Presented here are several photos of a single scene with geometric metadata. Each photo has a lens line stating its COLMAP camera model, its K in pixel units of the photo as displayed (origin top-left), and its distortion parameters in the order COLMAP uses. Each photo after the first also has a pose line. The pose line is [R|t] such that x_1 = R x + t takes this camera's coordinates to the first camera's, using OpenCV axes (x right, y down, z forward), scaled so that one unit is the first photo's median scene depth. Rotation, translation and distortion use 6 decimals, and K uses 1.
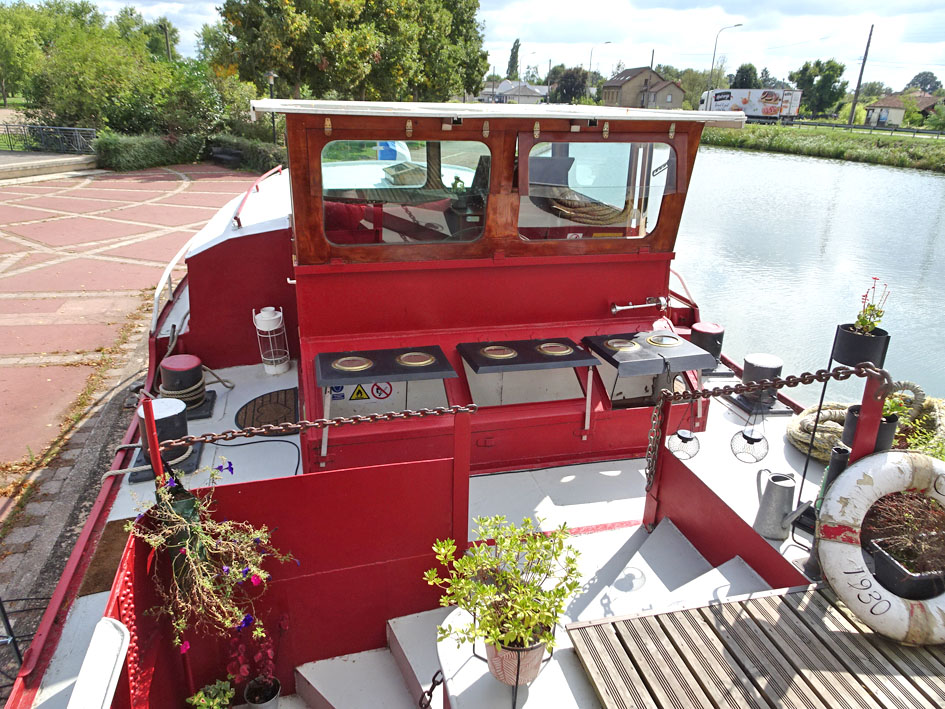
lens RADIAL K [[668.1, 0, 473.5], [0, 668.1, 353.3], [0, 0, 1]] dist [0.015398, -0.007555]
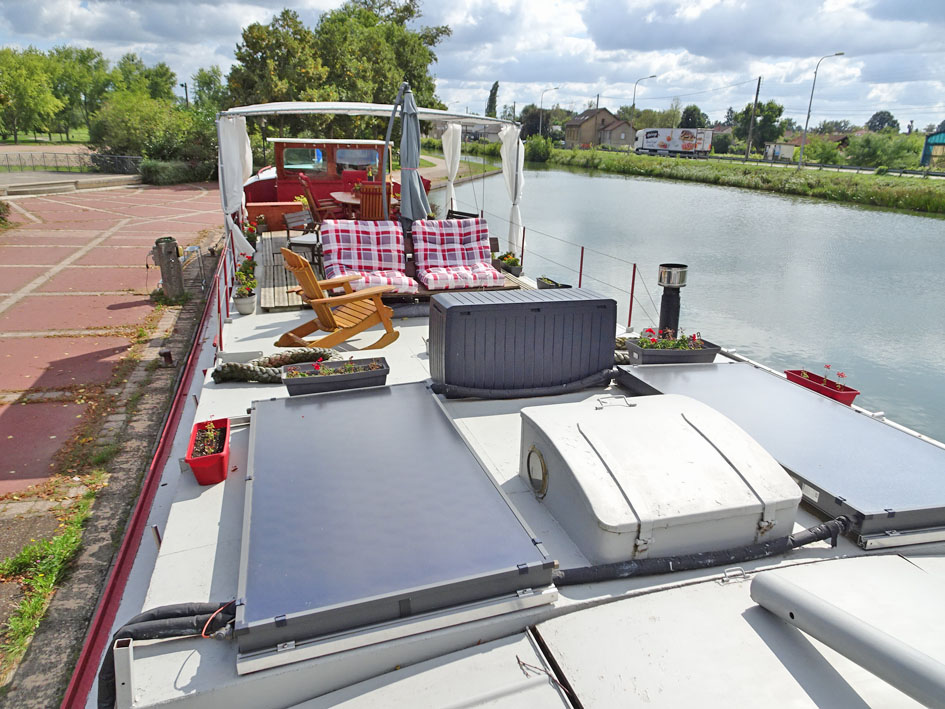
lens RADIAL K [[668.1, 0, 470.7], [0, 668.1, 354.8], [0, 0, 1]] dist [0.015398, -0.007555]
pose [[0.999889, -0.004286, 0.014297, 0.098905], [0.004953, 0.998884, -0.046961, 0.126122], [-0.014080, 0.047027, 0.998794, -0.337587]]
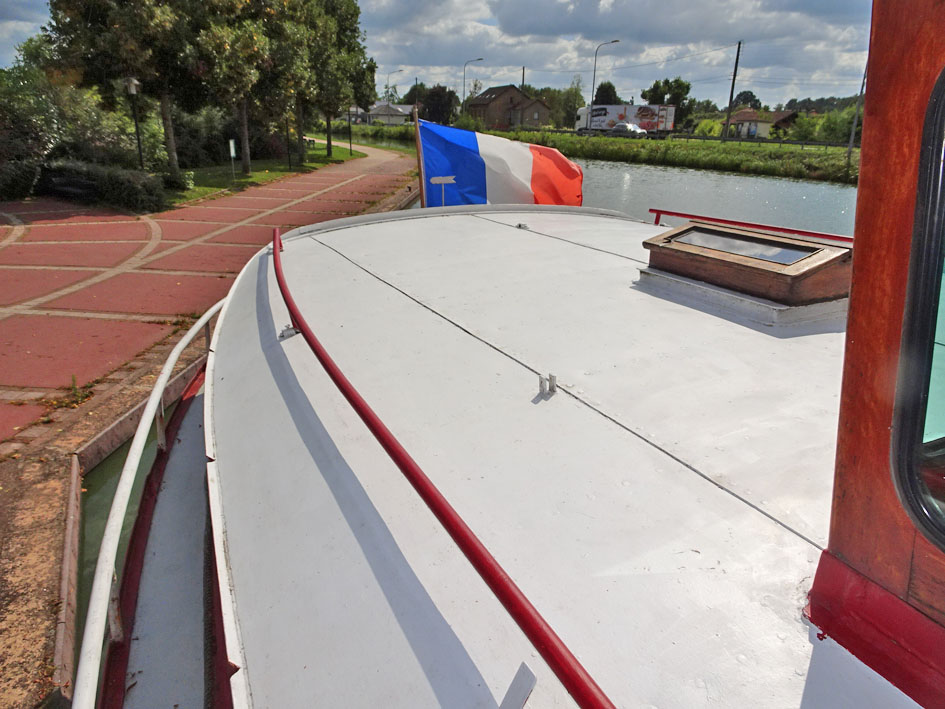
lens RADIAL K [[668.1, 0, 472.2], [0, 668.1, 353.1], [0, 0, 1]] dist [0.015398, -0.007555]
pose [[0.979918, -0.075271, 0.184650, -0.066806], [0.080118, 0.996606, -0.018923, -0.048151], [-0.182599, 0.033337, 0.982622, 0.145819]]
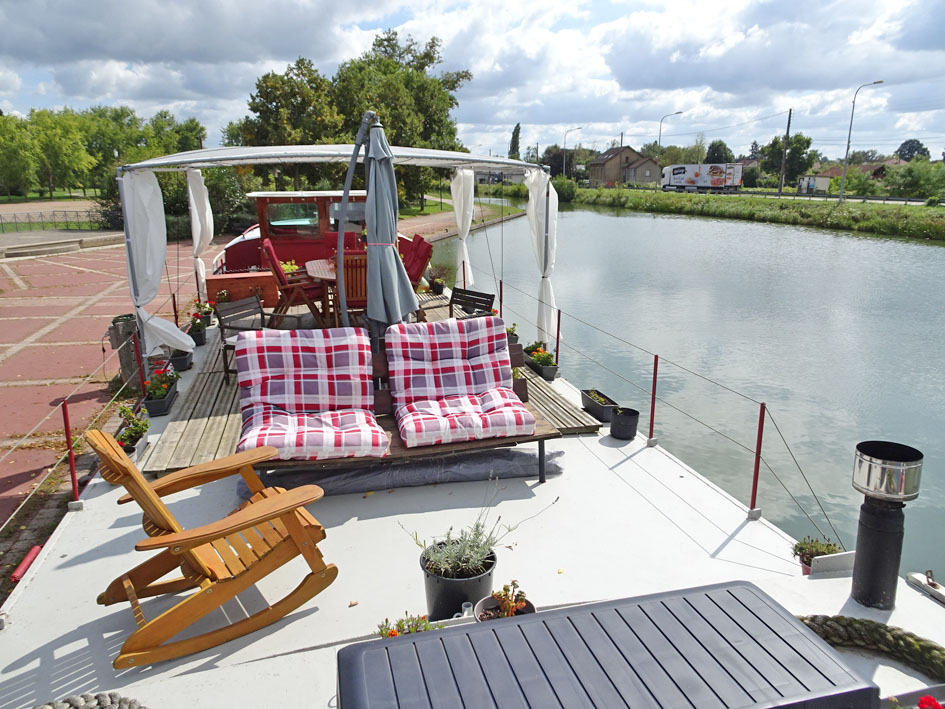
lens RADIAL K [[668.1, 0, 472.7], [0, 668.1, 355.3], [0, 0, 1]] dist [0.015398, -0.007555]
pose [[0.999374, -0.025452, -0.024585, 0.103871], [0.022744, 0.994239, -0.104742, 0.095853], [0.027109, 0.104117, 0.994195, -0.264095]]
